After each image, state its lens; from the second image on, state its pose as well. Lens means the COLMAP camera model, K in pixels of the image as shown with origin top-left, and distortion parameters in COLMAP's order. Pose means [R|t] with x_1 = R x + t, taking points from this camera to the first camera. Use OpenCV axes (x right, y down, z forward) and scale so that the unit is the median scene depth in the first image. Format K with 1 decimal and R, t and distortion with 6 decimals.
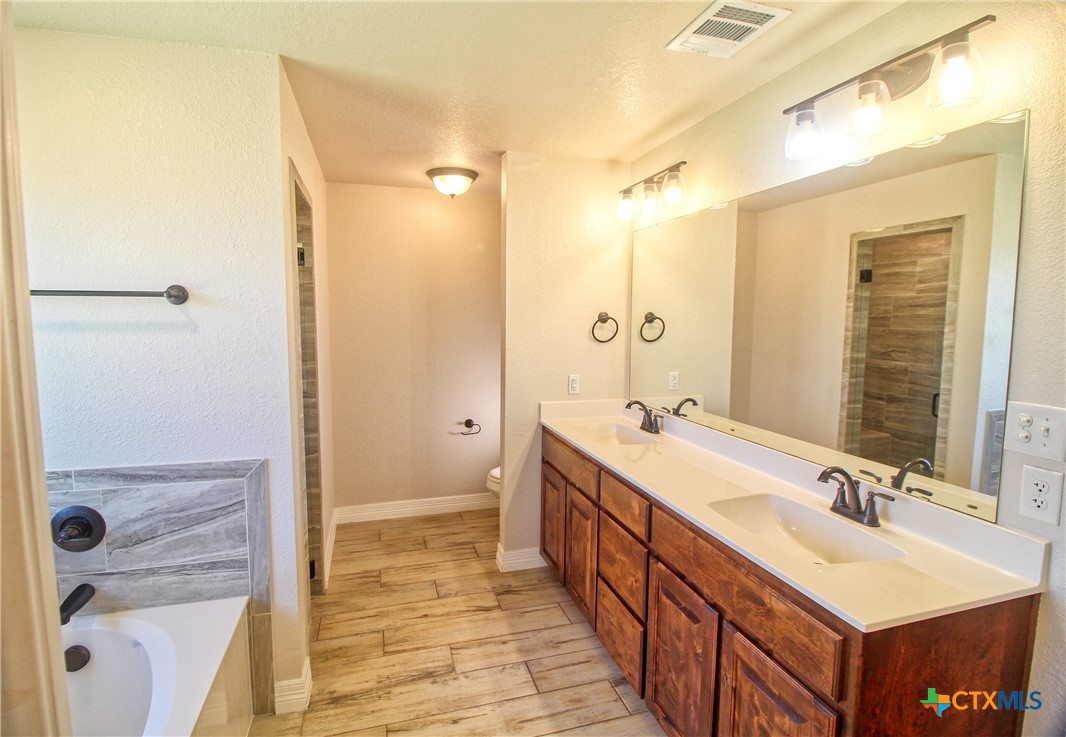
lens RADIAL K [[522.8, 0, 526.3], [0, 522.8, 365.0], [0, 0, 1]] dist [-0.003843, -0.001460]
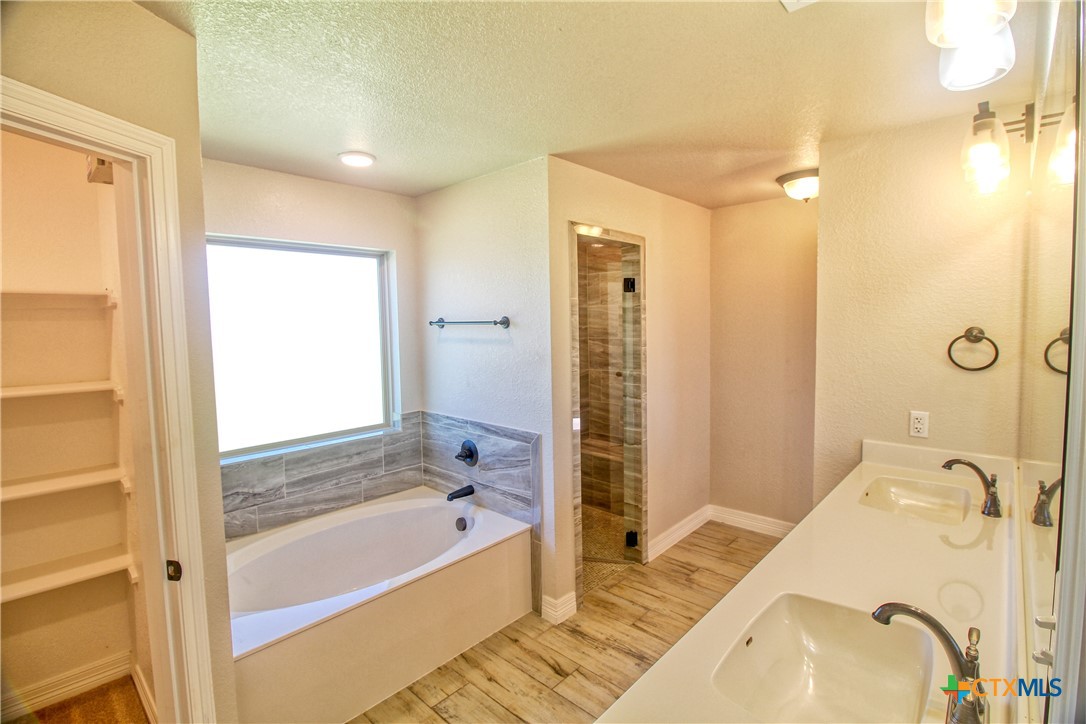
lens RADIAL K [[514.5, 0, 543.5], [0, 514.5, 358.5], [0, 0, 1]] dist [0.016301, -0.000140]
pose [[0.525421, 0.053693, -0.849146, 0.660050], [-0.066553, 0.997543, 0.021895, -0.057032], [0.848235, 0.045009, 0.527703, 0.231615]]
